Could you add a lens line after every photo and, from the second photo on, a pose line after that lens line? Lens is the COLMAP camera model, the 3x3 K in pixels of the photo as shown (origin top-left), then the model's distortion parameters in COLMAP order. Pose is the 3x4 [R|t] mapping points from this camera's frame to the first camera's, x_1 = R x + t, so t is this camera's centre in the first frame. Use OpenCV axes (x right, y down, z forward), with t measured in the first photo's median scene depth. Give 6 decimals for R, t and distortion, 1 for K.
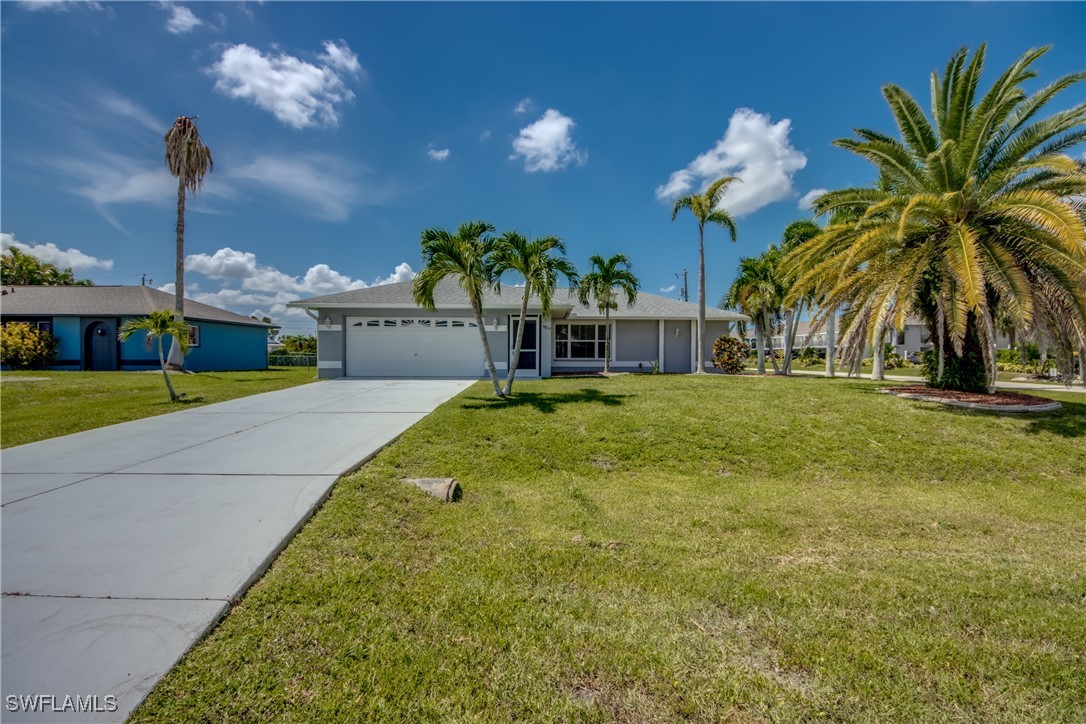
lens RADIAL K [[422.6, 0, 546.4], [0, 422.6, 361.9], [0, 0, 1]] dist [0.015709, -0.014428]
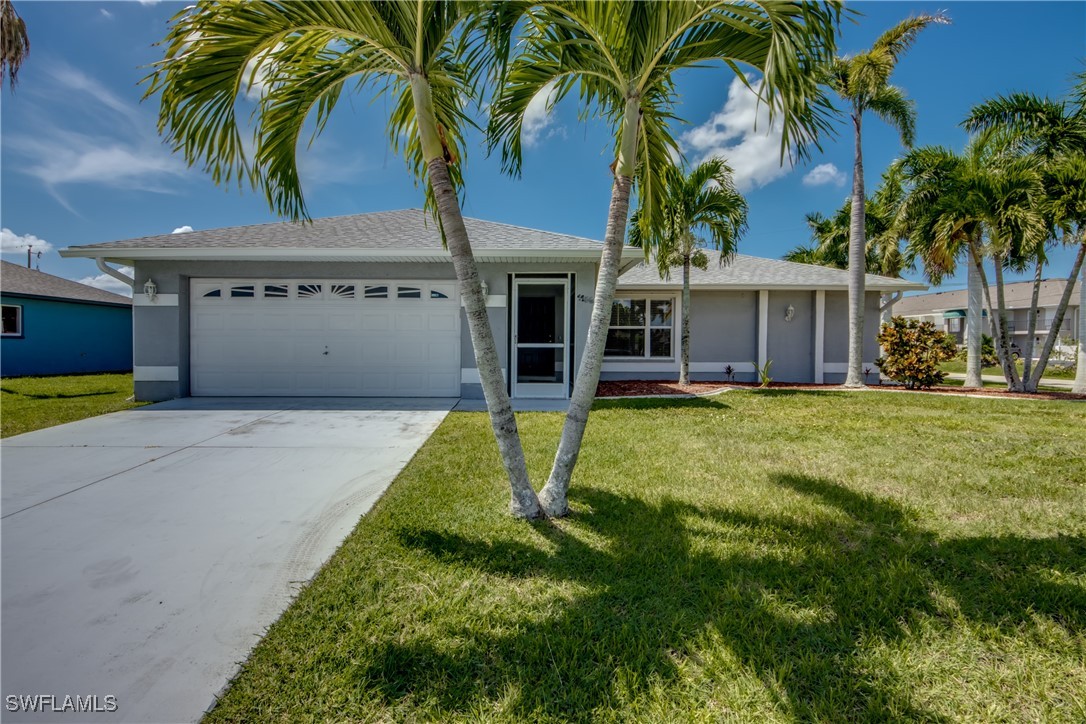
lens RADIAL K [[478.6, 0, 516.3], [0, 478.6, 361.4], [0, 0, 1]] dist [0.002799, -0.000108]
pose [[0.999887, 0.001294, -0.014959, -0.064006], [-0.001061, 0.999878, 0.015610, -0.014702], [0.014978, -0.015592, 0.999766, 0.383008]]
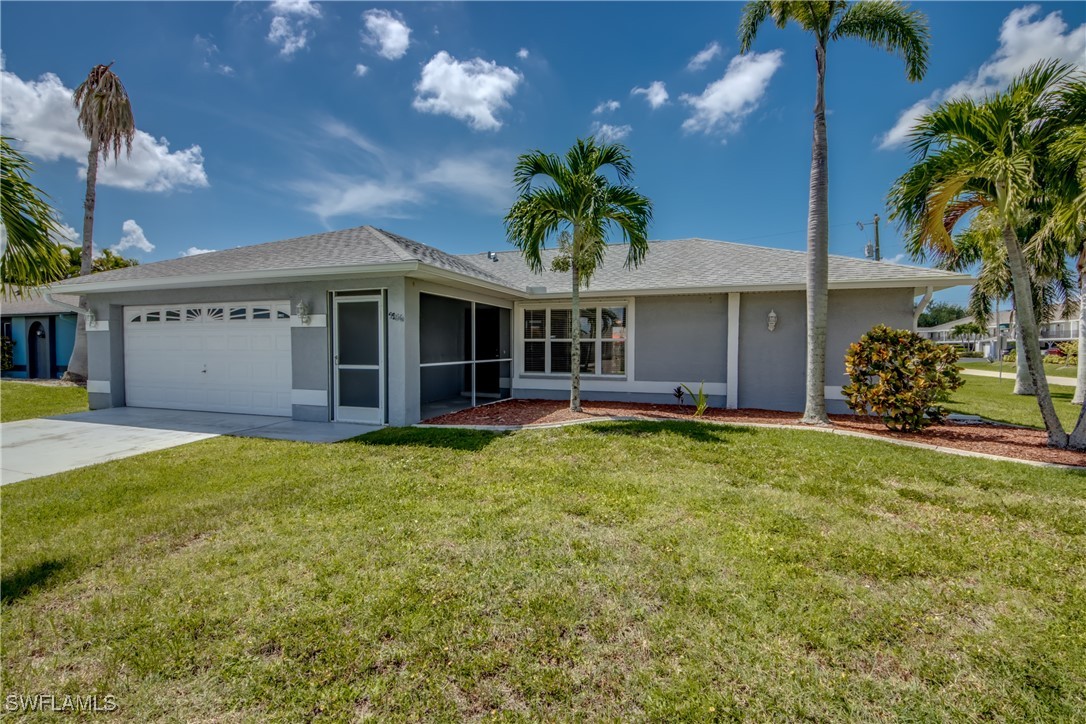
lens RADIAL K [[474.6, 0, 539.0], [0, 474.6, 369.4], [0, 0, 1]] dist [-0.012394, -0.000151]
pose [[0.941923, 0.014894, -0.335499, 0.278662], [-0.004698, 0.999503, 0.031181, -0.036727], [0.335796, -0.027794, 0.941525, 0.505535]]
